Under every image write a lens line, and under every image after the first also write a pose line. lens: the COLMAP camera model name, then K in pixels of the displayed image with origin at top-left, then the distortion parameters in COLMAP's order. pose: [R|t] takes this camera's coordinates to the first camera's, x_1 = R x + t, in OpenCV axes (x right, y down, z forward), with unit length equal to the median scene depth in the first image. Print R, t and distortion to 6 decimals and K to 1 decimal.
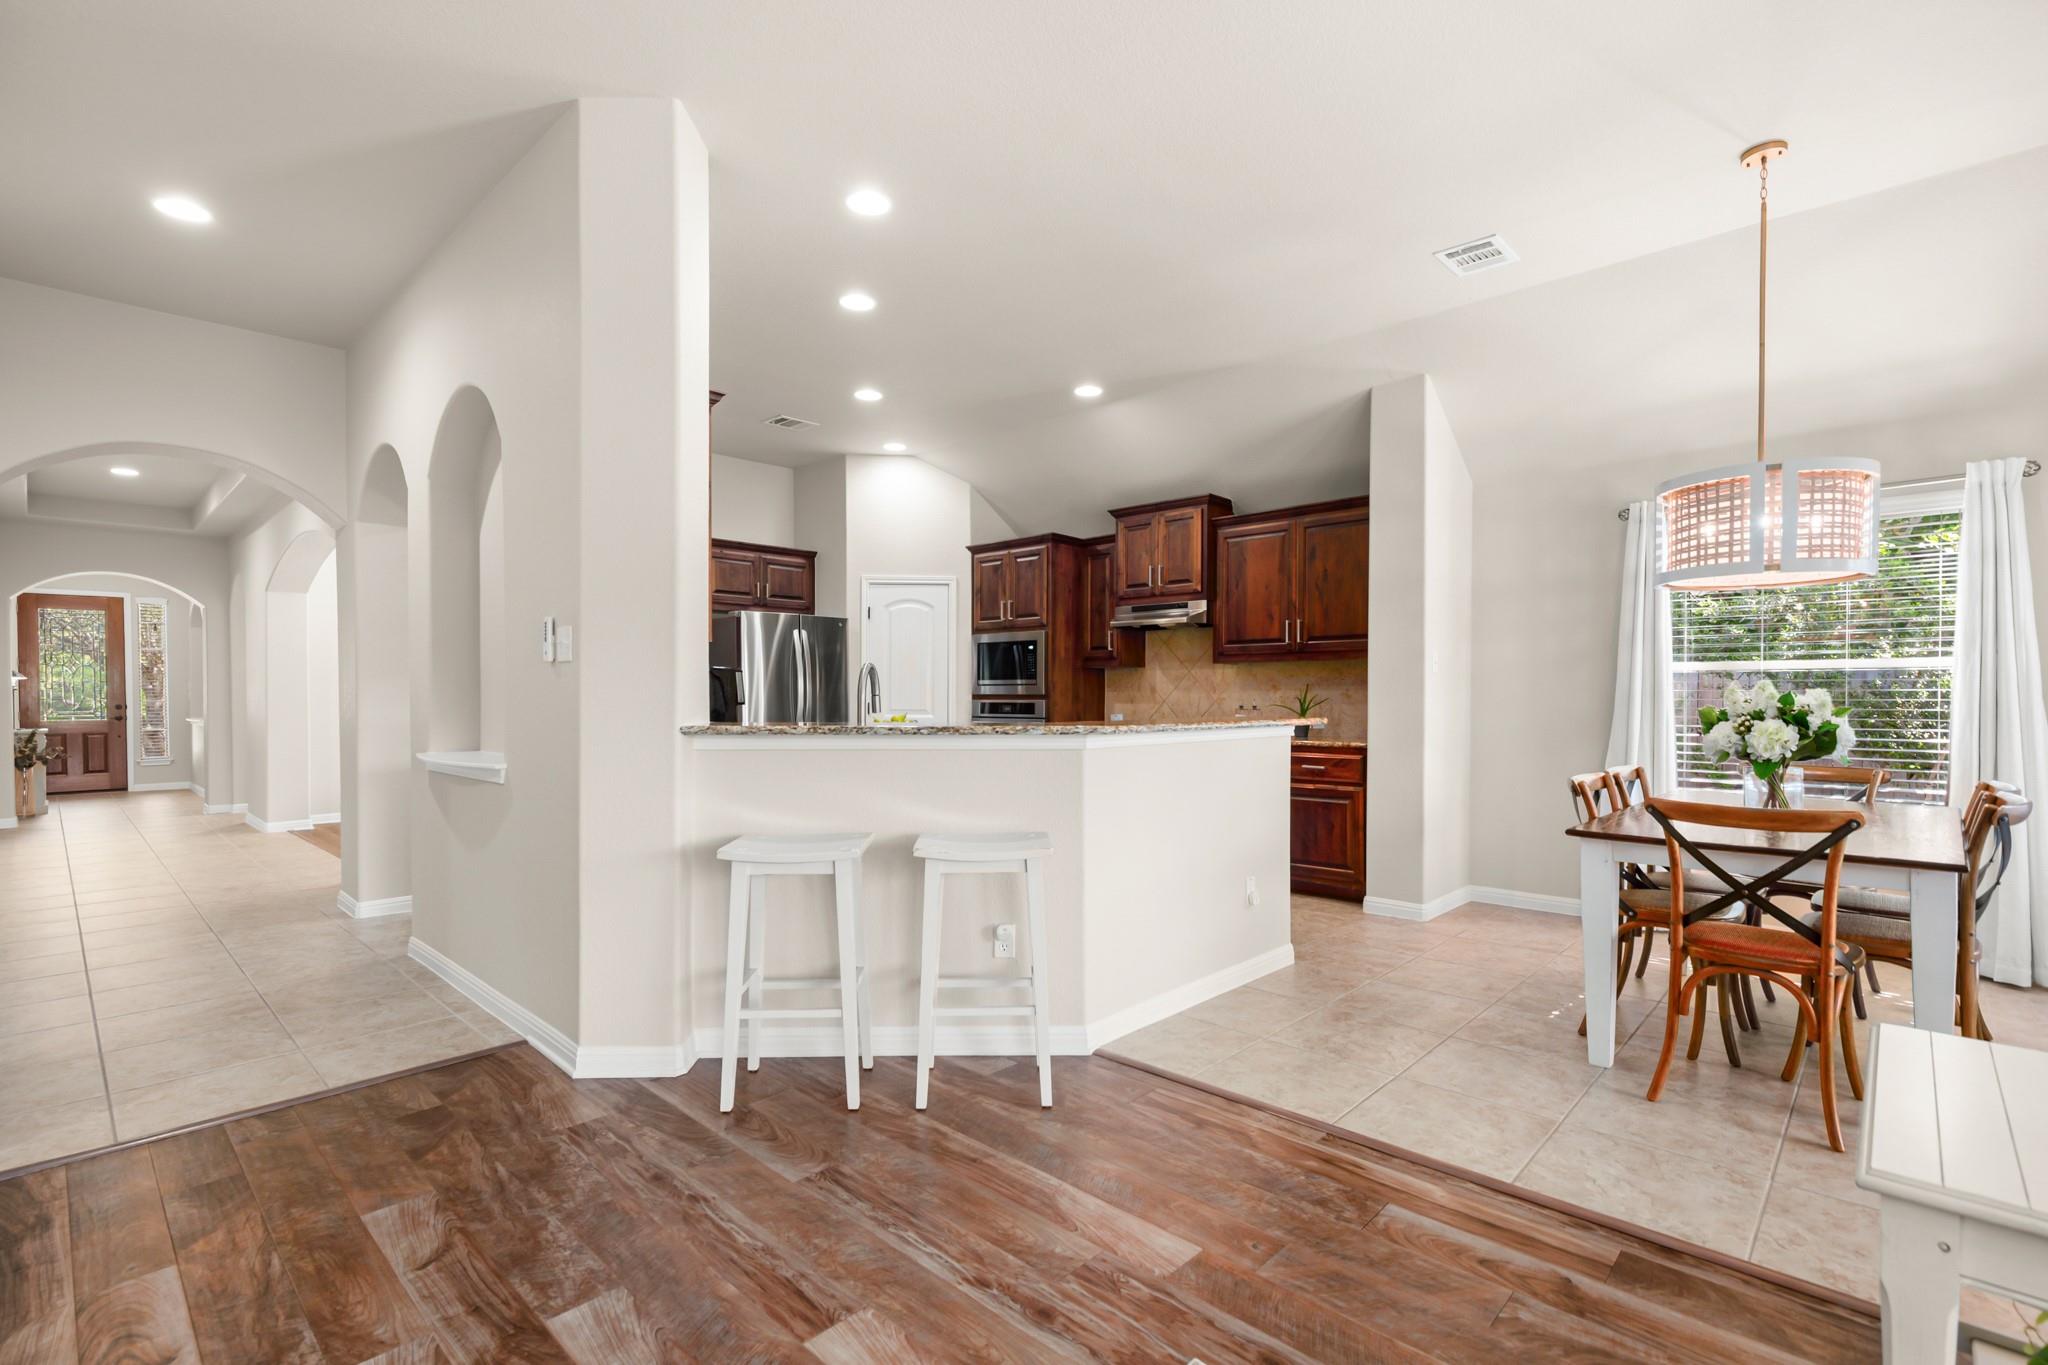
lens RADIAL K [[938.3, 0, 1020.8], [0, 938.3, 691.5], [0, 0, 1]] dist [0.004255, 0.000020]
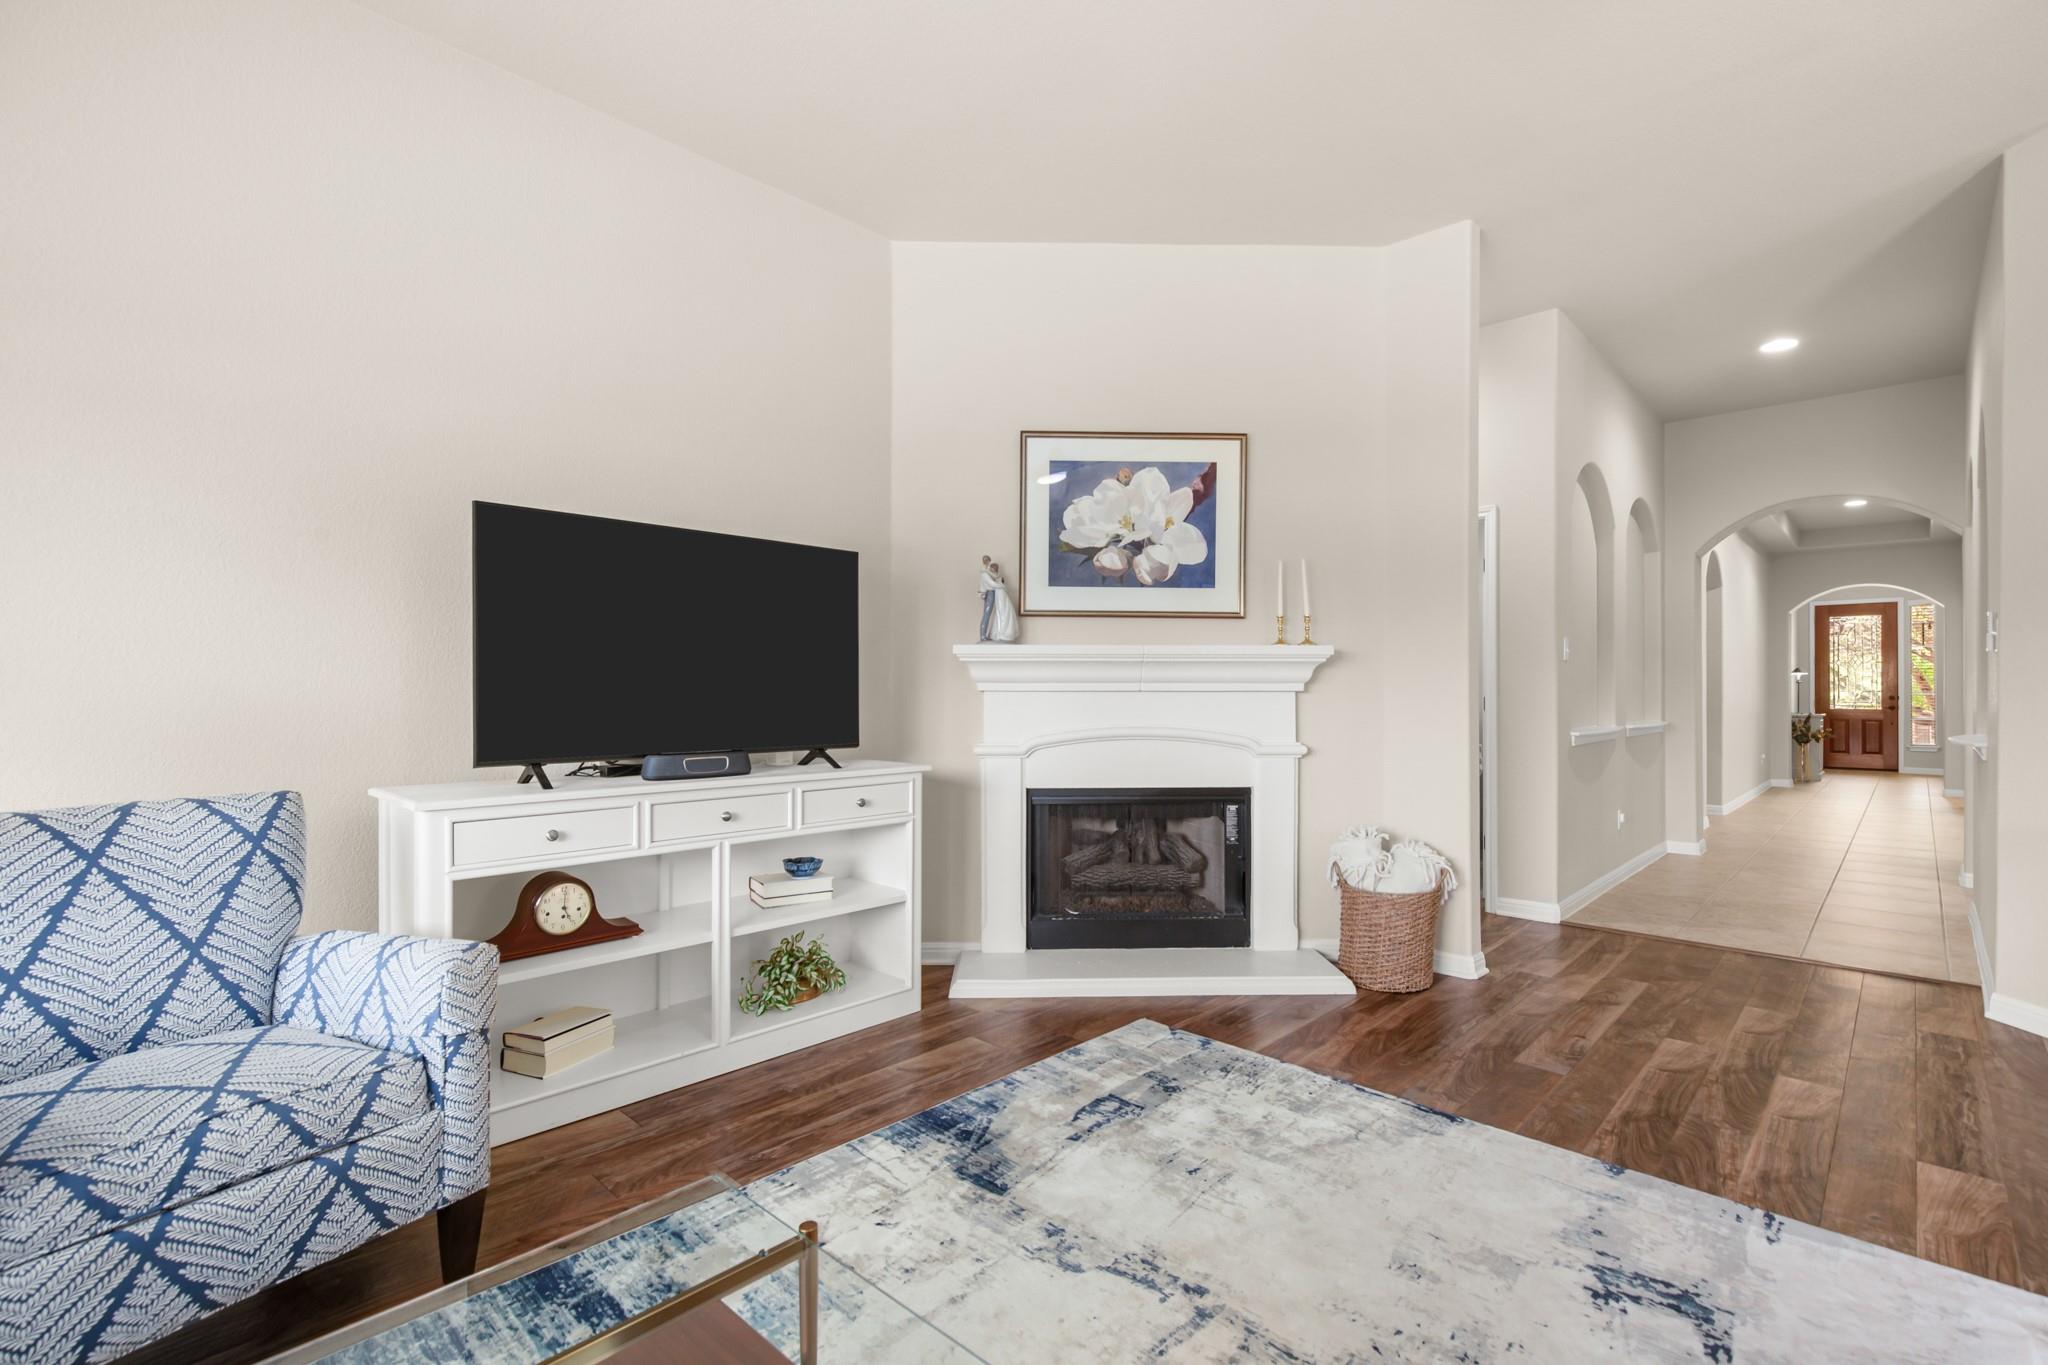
lens RADIAL K [[938.3, 0, 1031.6], [0, 938.3, 682.0], [0, 0, 1]] dist [0.004255, 0.000020]
pose [[-0.001852, -0.004901, -0.999986, 0.283601], [-0.001170, 0.999987, -0.004899, 0.005490], [0.999998, 0.001161, -0.001858, -0.065032]]
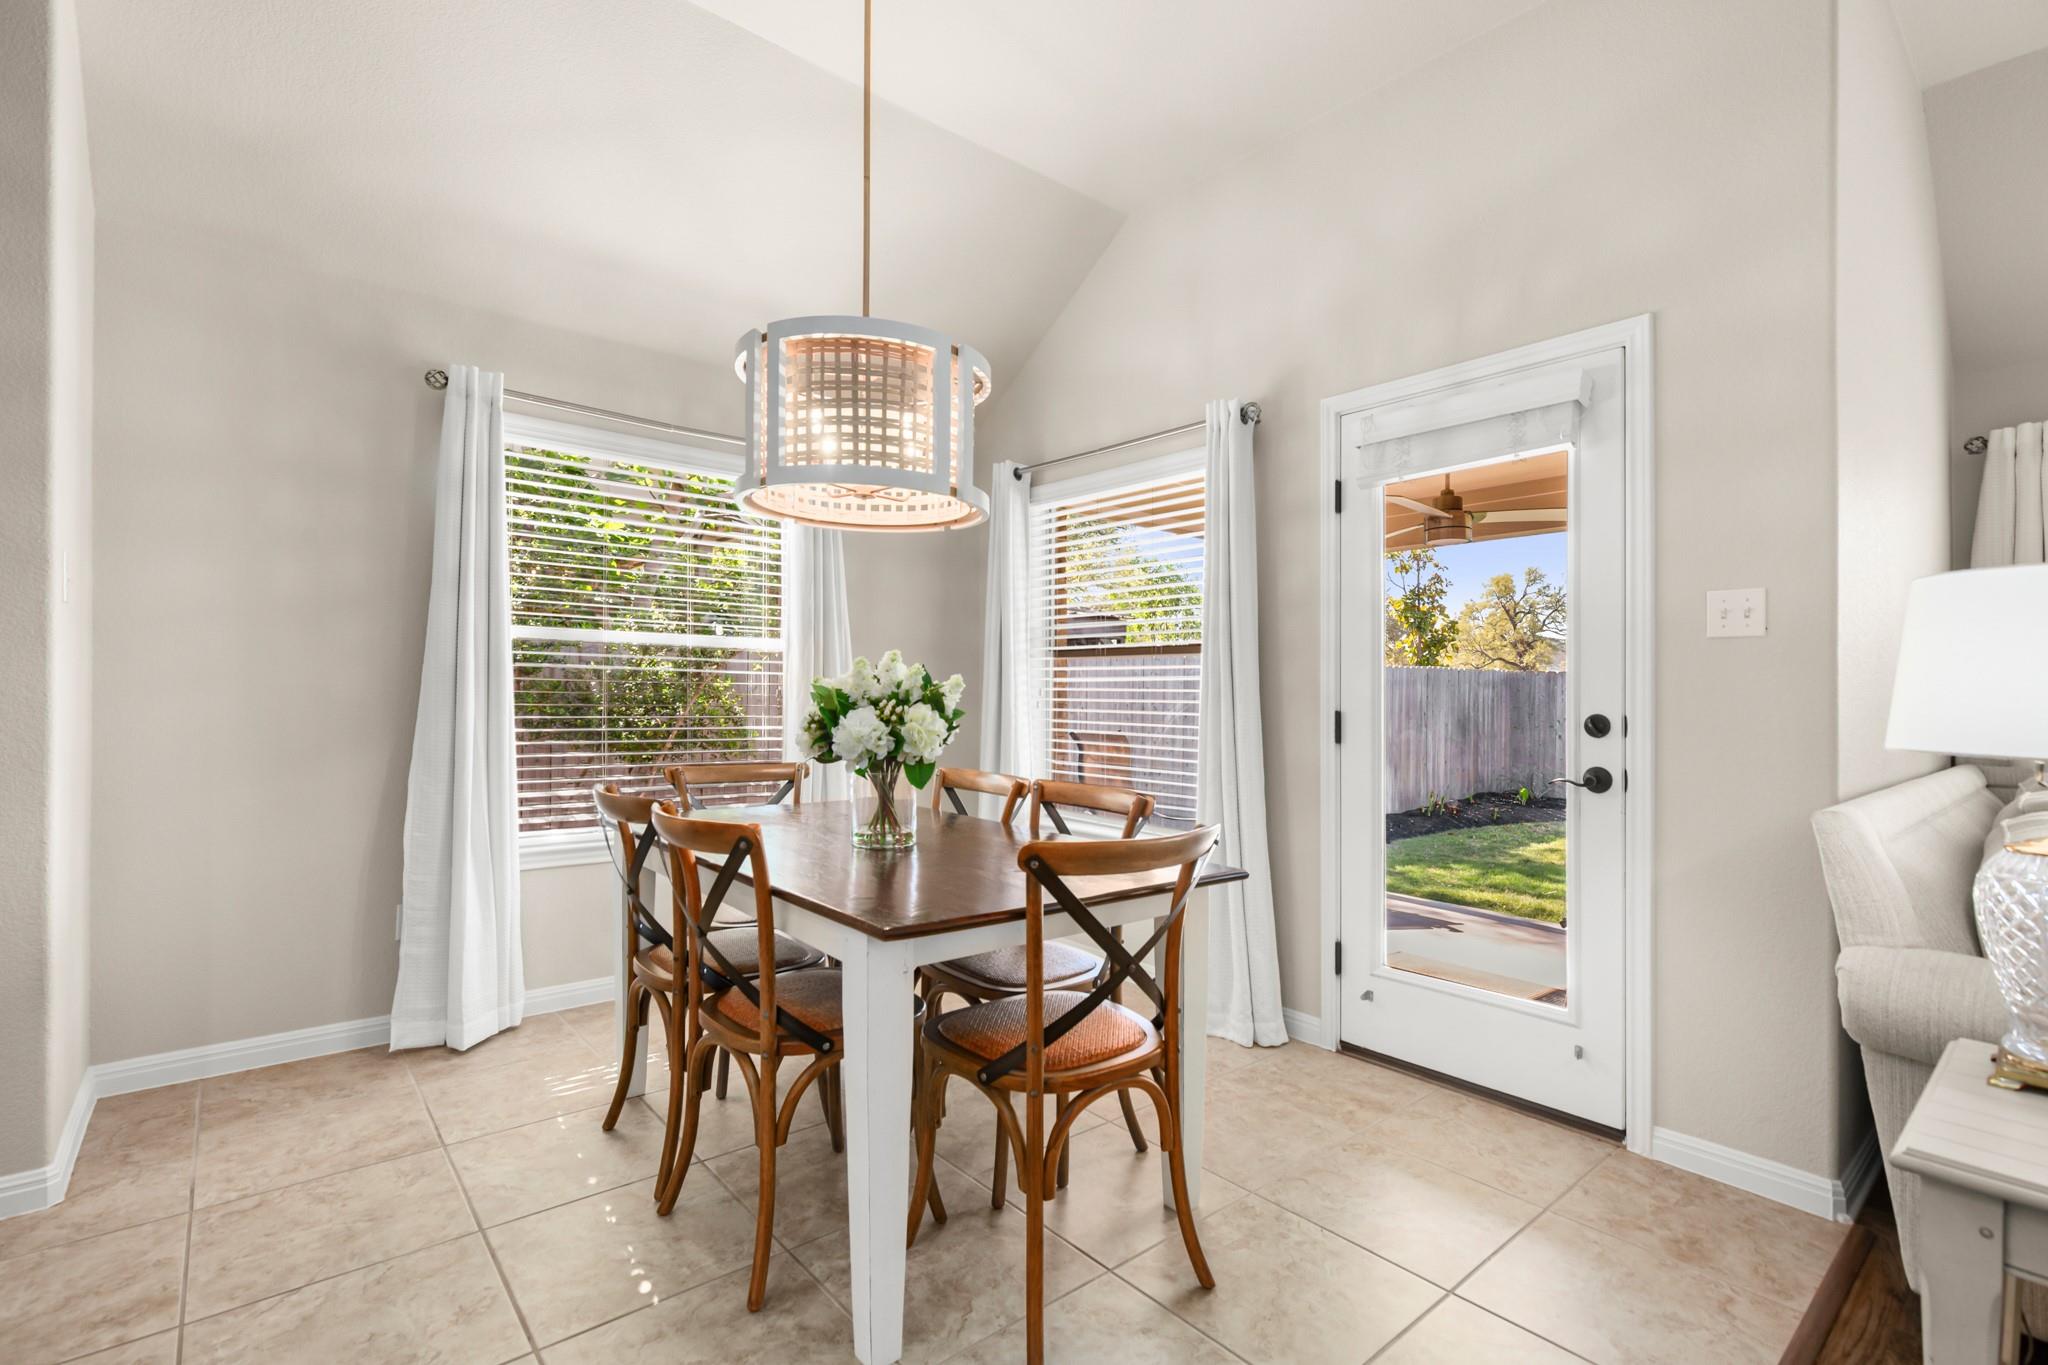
lens RADIAL K [[938.3, 0, 1018.6], [0, 938.3, 699.1], [0, 0, 1]] dist [0.004255, 0.000020]
pose [[0.098403, 0.001030, 0.995146, 0.043699], [-0.017569, 0.999845, 0.000702, 0.011188], [-0.994991, -0.017553, 0.098406, 0.389677]]
